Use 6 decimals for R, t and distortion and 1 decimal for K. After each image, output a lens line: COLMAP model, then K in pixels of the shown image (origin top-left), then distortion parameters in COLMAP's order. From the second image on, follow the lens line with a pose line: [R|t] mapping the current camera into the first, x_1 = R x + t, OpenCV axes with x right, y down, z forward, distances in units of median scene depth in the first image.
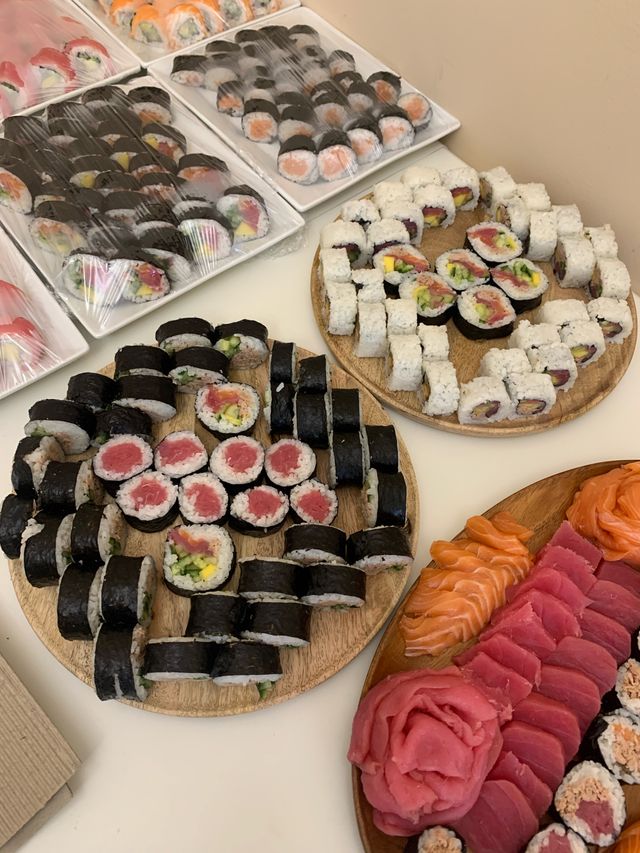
lens RADIAL K [[713.8, 0, 320.0], [0, 713.8, 426.5], [0, 0, 1]] dist [-0.026844, -0.001815]
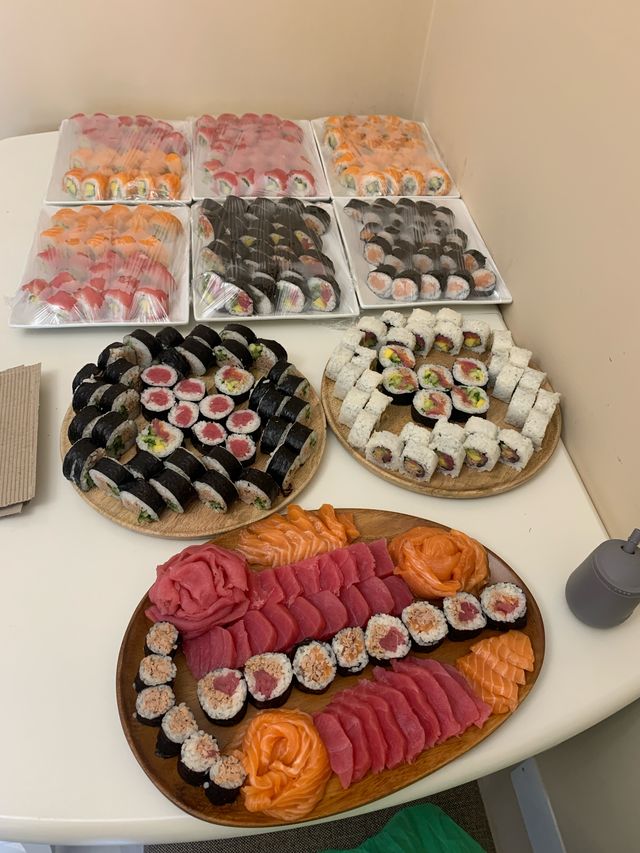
lens RADIAL K [[713.8, 0, 320.0], [0, 713.8, 426.5], [0, 0, 1]] dist [-0.026844, -0.001815]
pose [[0.847525, 0.399109, -0.349875, 0.582033], [-0.467798, 0.873123, -0.137189, 0.174912], [0.250731, 0.279942, 0.926697, -0.355962]]
